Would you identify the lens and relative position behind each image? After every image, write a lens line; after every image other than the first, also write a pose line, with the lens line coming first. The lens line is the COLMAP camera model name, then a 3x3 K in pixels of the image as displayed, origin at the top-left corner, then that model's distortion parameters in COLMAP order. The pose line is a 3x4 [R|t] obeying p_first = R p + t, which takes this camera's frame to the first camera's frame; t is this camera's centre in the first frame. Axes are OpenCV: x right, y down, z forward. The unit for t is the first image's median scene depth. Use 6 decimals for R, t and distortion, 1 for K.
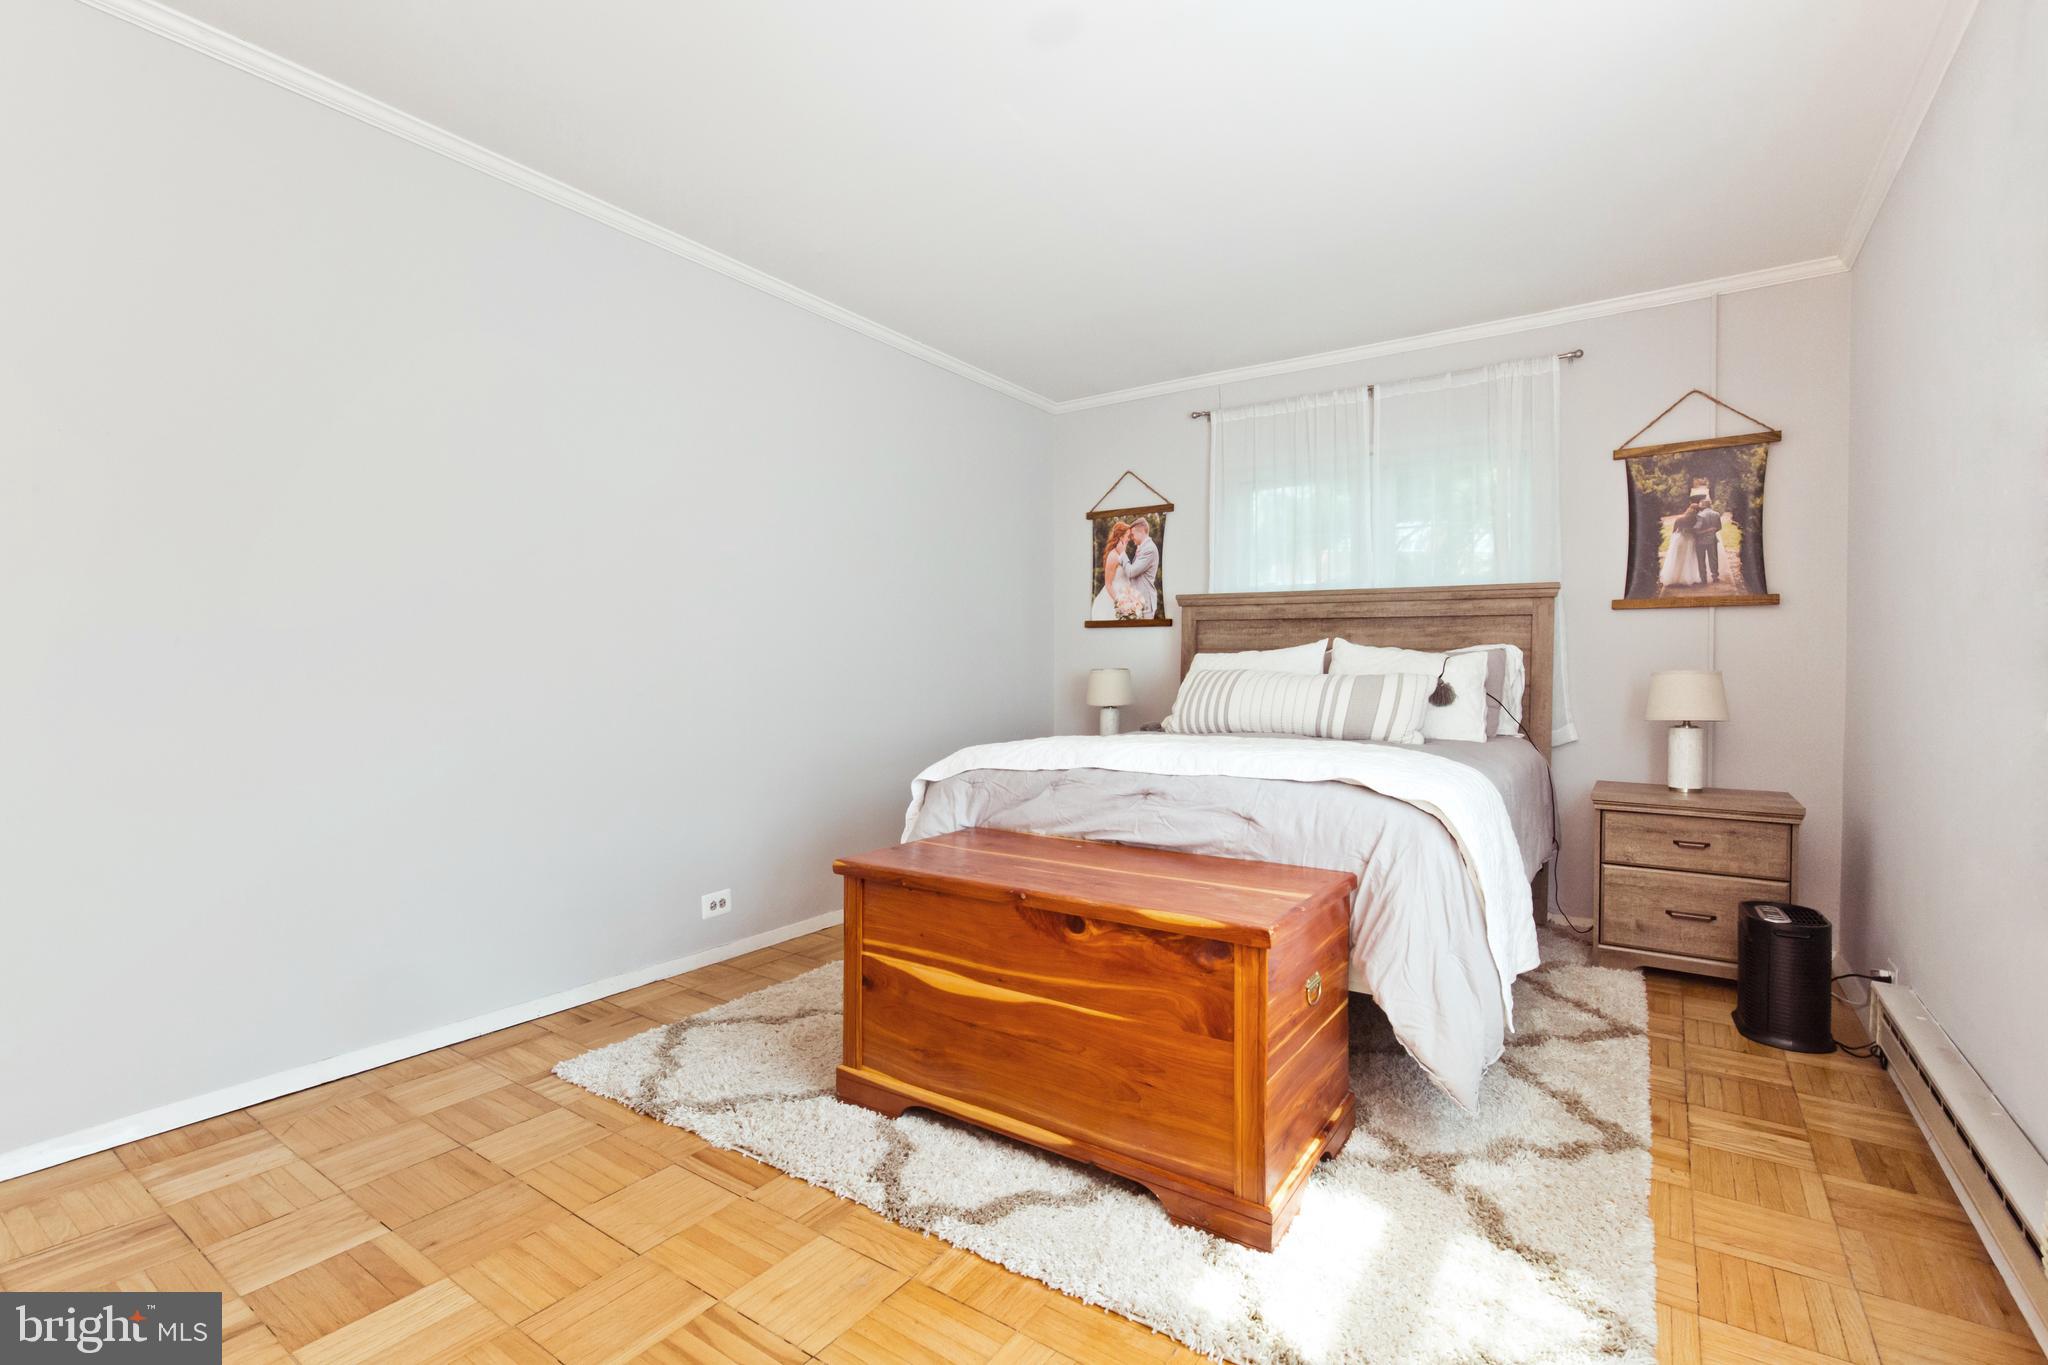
lens RADIAL K [[918.5, 0, 1020.3], [0, 918.5, 677.6], [0, 0, 1]] dist [0.000716, -0.000540]
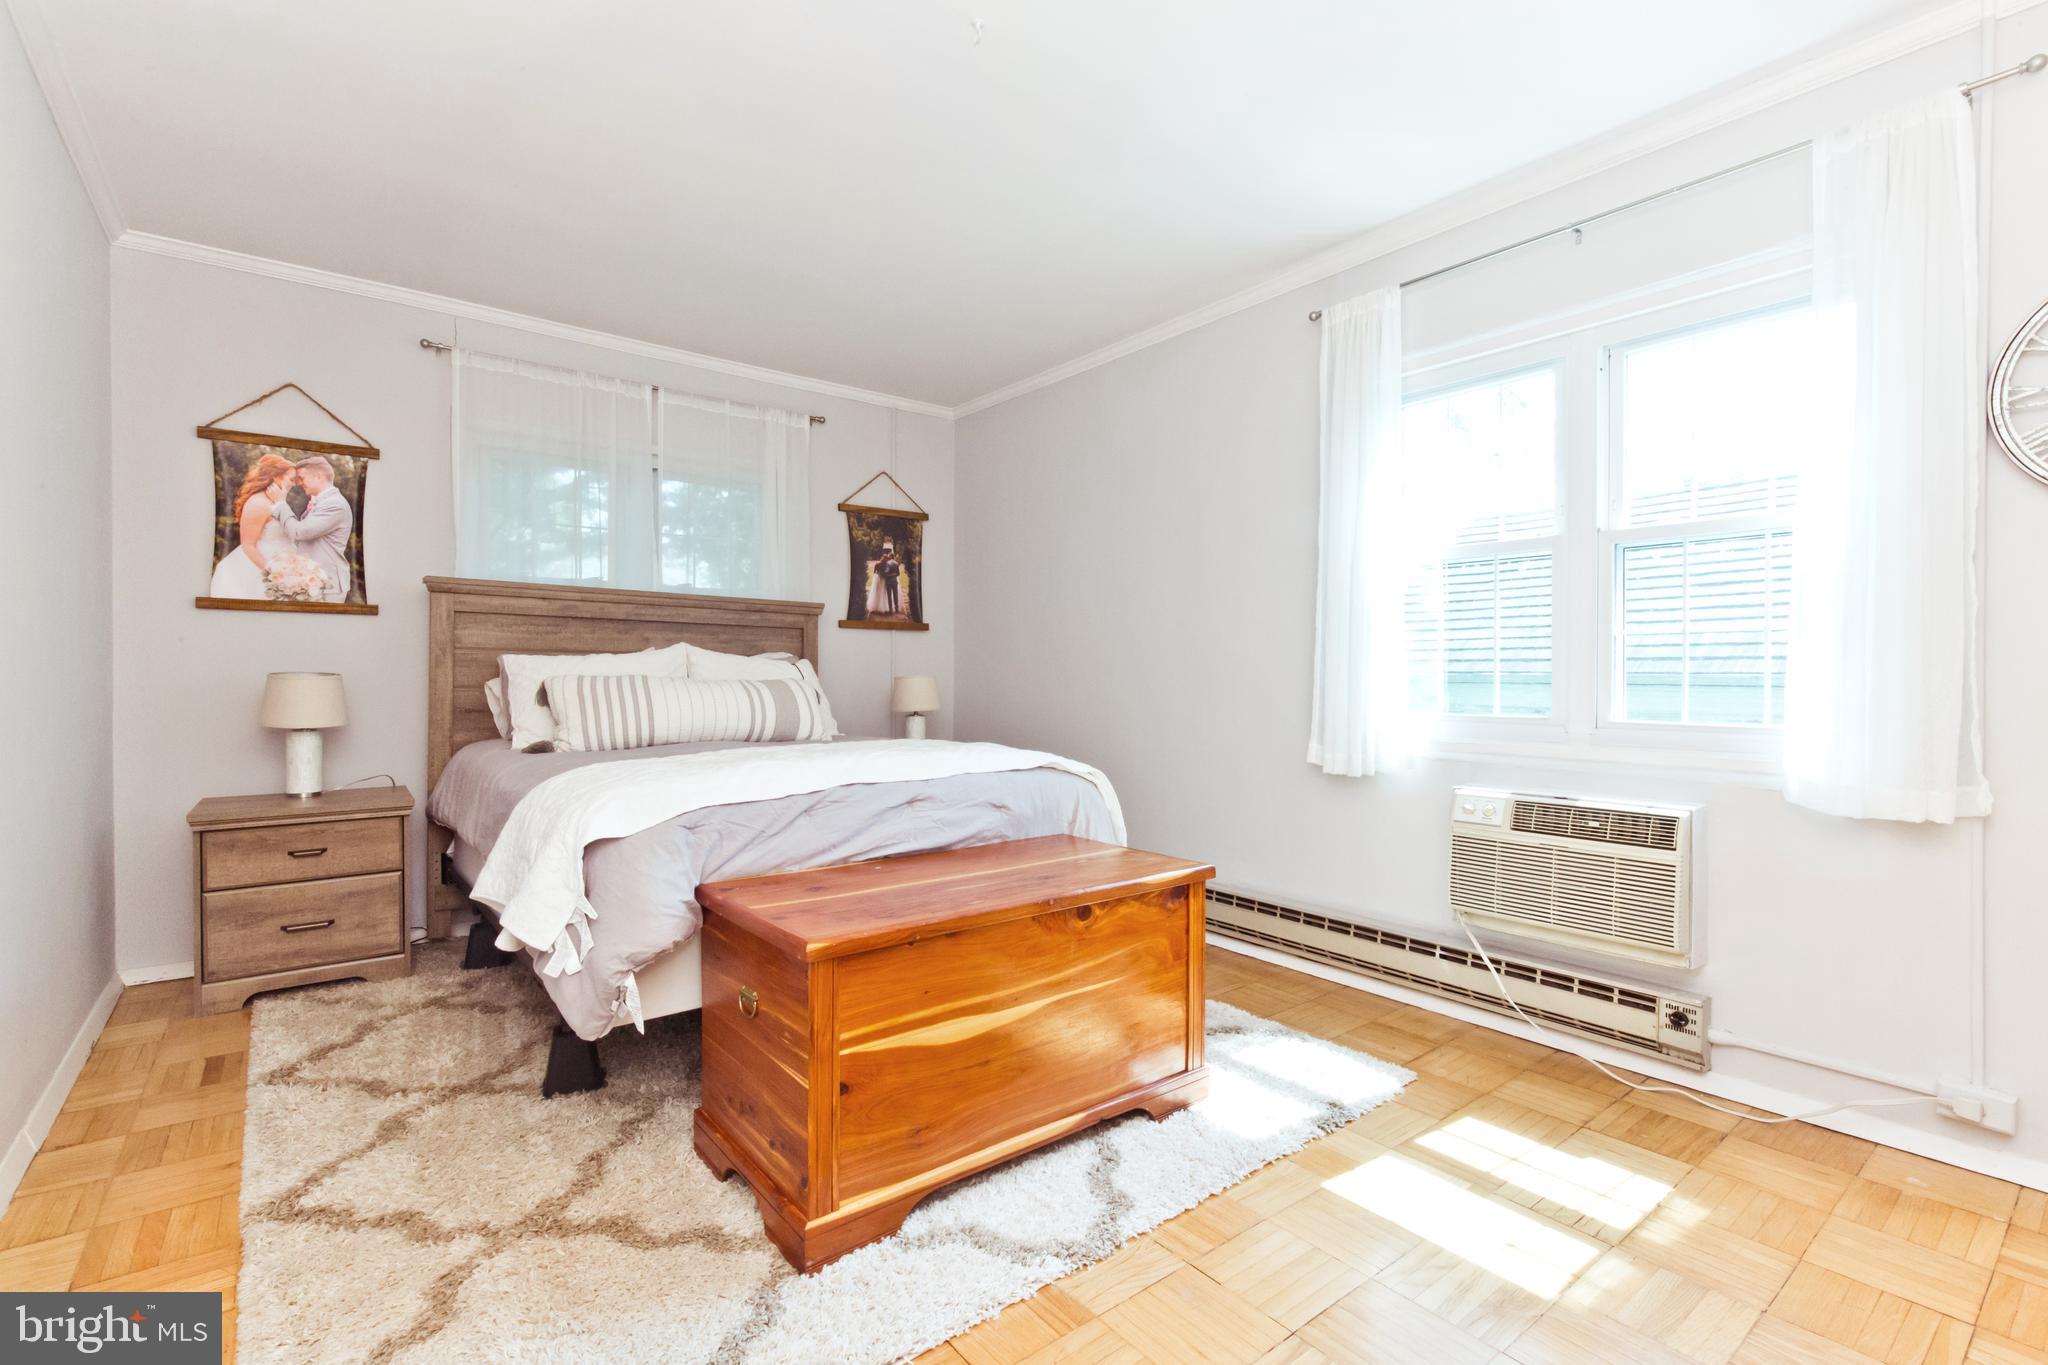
lens RADIAL K [[918.5, 0, 1020.3], [0, 918.5, 677.6], [0, 0, 1]] dist [0.000716, -0.000540]
pose [[0.301120, -0.006658, 0.953563, -0.500786], [0.004302, 0.999975, 0.005624, -0.009693], [-0.953576, 0.002408, 0.301141, 0.368824]]
